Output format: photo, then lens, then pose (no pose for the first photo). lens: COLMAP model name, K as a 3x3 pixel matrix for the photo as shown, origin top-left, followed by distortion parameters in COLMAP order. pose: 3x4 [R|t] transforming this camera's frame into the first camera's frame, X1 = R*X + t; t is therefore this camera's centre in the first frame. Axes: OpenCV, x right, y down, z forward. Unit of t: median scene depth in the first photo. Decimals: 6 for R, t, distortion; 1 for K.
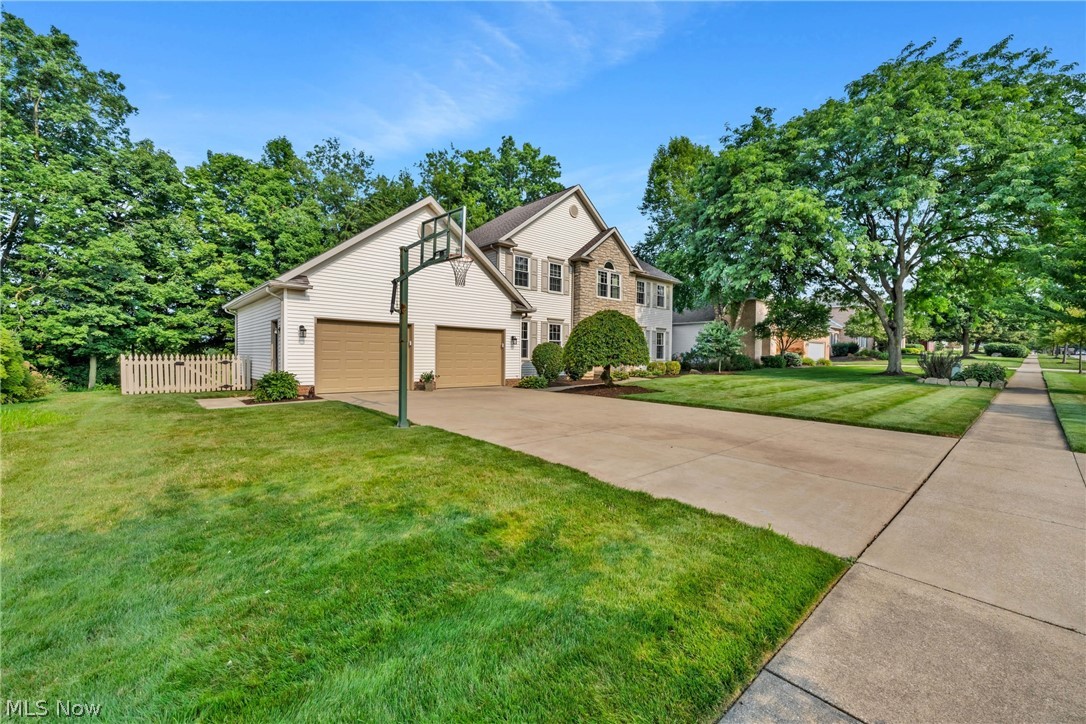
lens RADIAL K [[447.6, 0, 547.3], [0, 447.6, 363.6], [0, 0, 1]] dist [-0.001381, -0.000039]
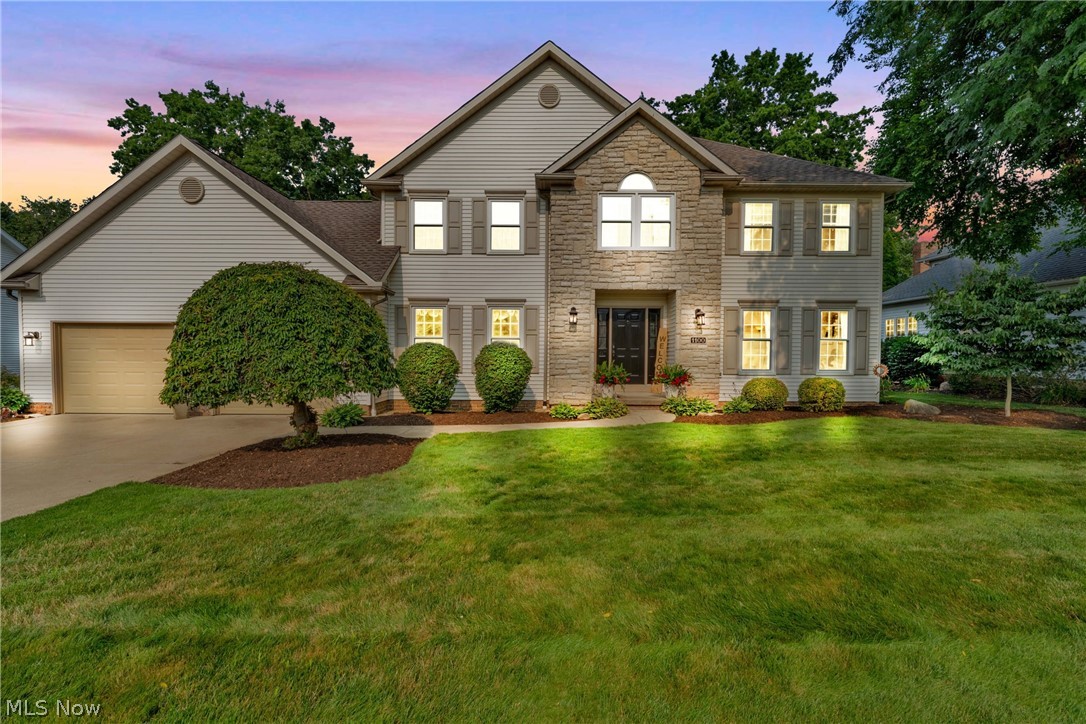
lens RADIAL K [[447.6, 0, 547.3], [0, 447.6, 363.6], [0, 0, 1]] dist [-0.001381, -0.000039]
pose [[0.726166, 0.007831, -0.687475, 0.786179], [-0.009594, 0.999953, 0.001257, -0.037653], [0.687453, 0.005683, 0.726207, 1.123201]]
